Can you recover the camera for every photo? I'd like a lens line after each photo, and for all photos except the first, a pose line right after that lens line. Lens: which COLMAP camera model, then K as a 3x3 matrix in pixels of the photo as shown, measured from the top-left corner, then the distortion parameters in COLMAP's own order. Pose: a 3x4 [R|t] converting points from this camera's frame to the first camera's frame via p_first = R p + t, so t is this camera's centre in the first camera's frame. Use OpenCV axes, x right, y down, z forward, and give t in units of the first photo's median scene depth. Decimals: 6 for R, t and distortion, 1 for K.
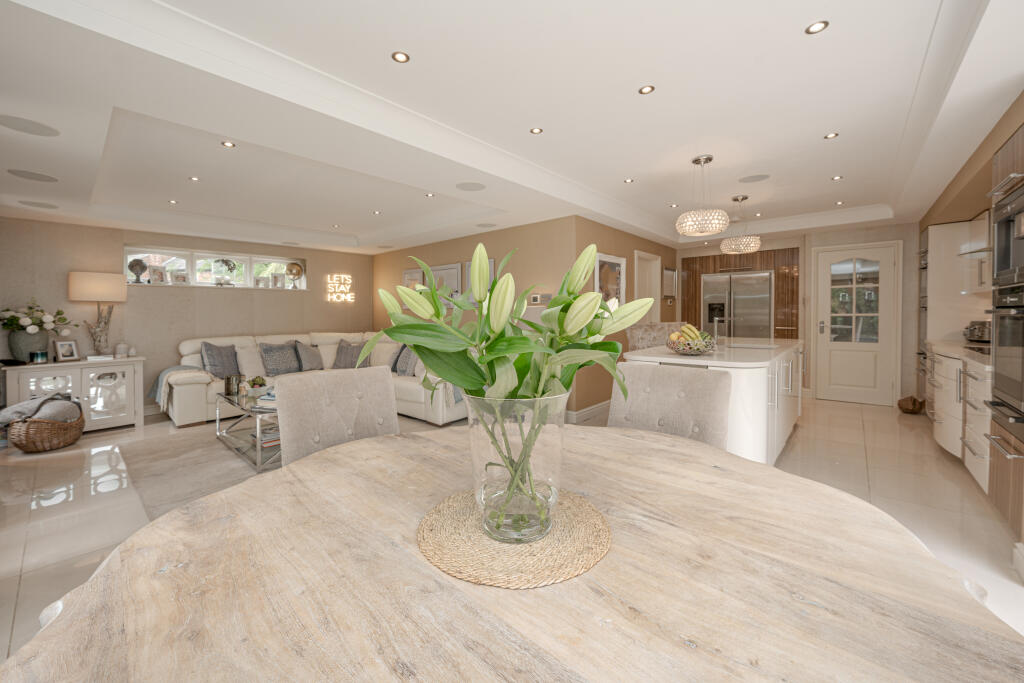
lens RADIAL K [[387.0, 0, 511.2], [0, 387.0, 323.1], [0, 0, 1]] dist [0.000144, 0.000491]
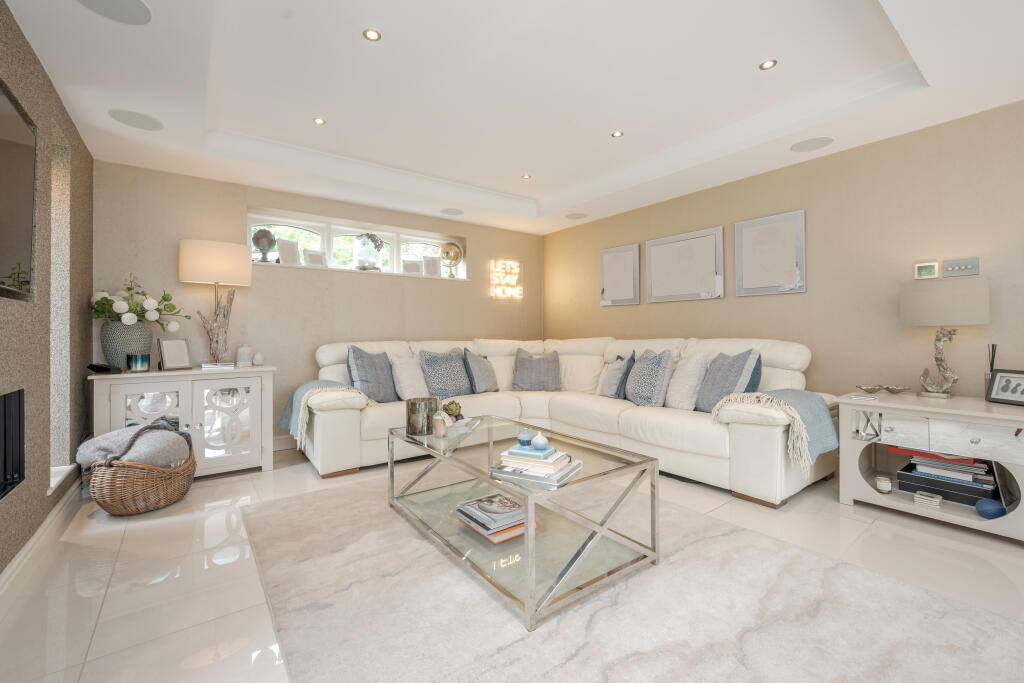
lens RADIAL K [[429.2, 0, 548.5], [0, 429.2, 343.0], [0, 0, 1]] dist [-0.000553, -0.000287]
pose [[0.987838, 0.010024, -0.155160, -0.351497], [-0.010175, 0.999948, -0.000177, 0.041363], [0.155151, 0.001754, 0.987889, 0.327957]]
